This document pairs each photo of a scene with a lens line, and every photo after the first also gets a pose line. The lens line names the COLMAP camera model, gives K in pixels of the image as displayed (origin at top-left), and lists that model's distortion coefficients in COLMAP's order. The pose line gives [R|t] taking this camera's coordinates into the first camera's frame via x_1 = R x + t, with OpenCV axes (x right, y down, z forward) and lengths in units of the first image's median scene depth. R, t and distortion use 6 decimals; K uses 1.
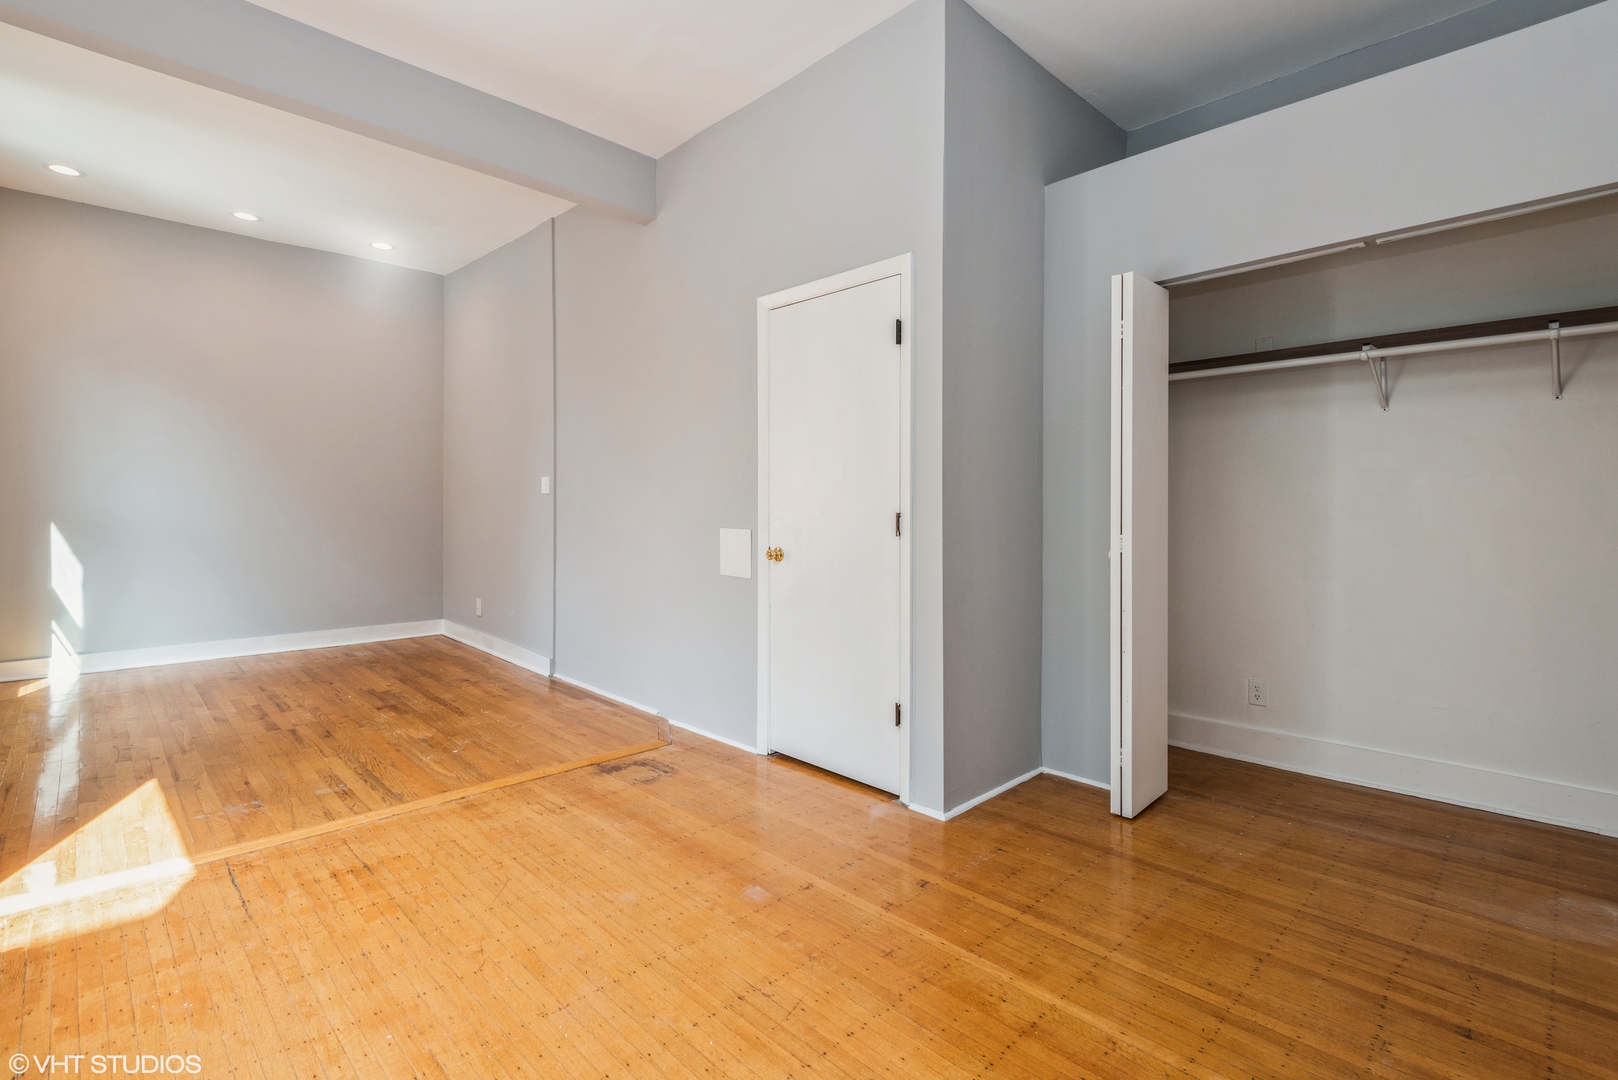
lens RADIAL K [[759.2, 0, 809.0], [0, 759.2, 540.0], [0, 0, 1]] dist [0.010358, -0.001260]
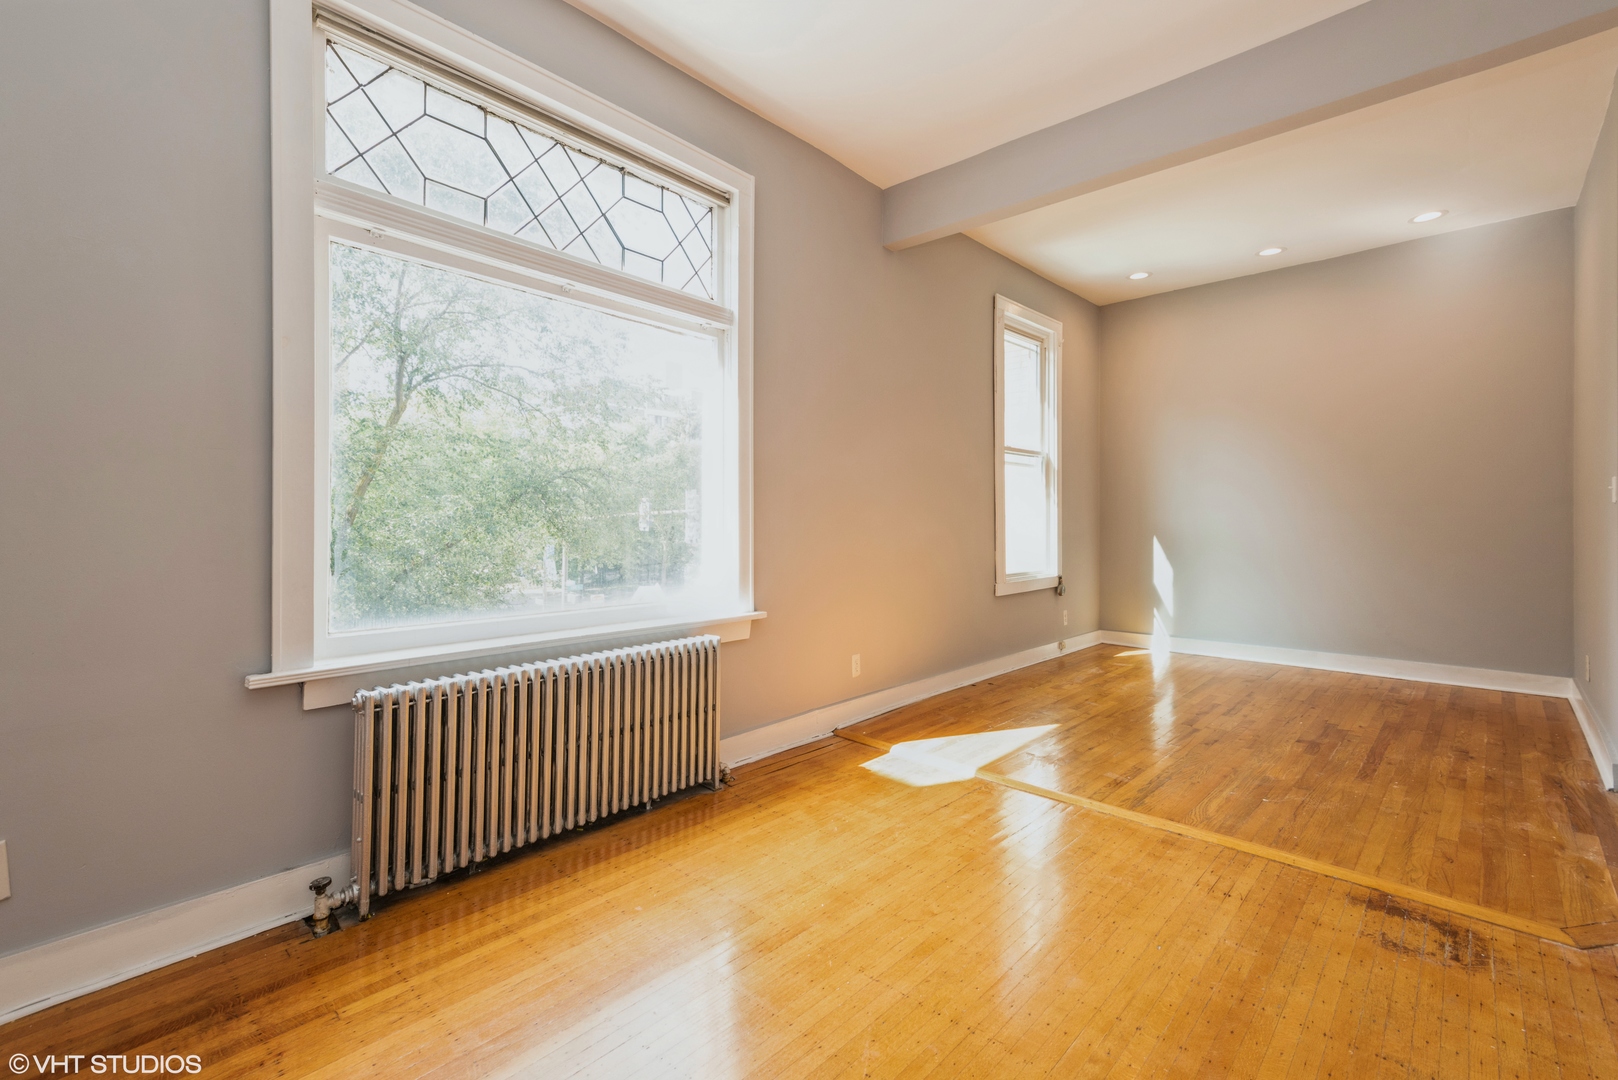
lens RADIAL K [[730.8, 0, 809.0], [0, 730.8, 540.0], [0, 0, 1]] dist [0.036404, 0.000001]
pose [[0.057162, 0.023868, -0.998080, 0.405251], [-0.048178, 0.998615, 0.021121, -0.017875], [0.997202, 0.046878, 0.058233, 0.464169]]
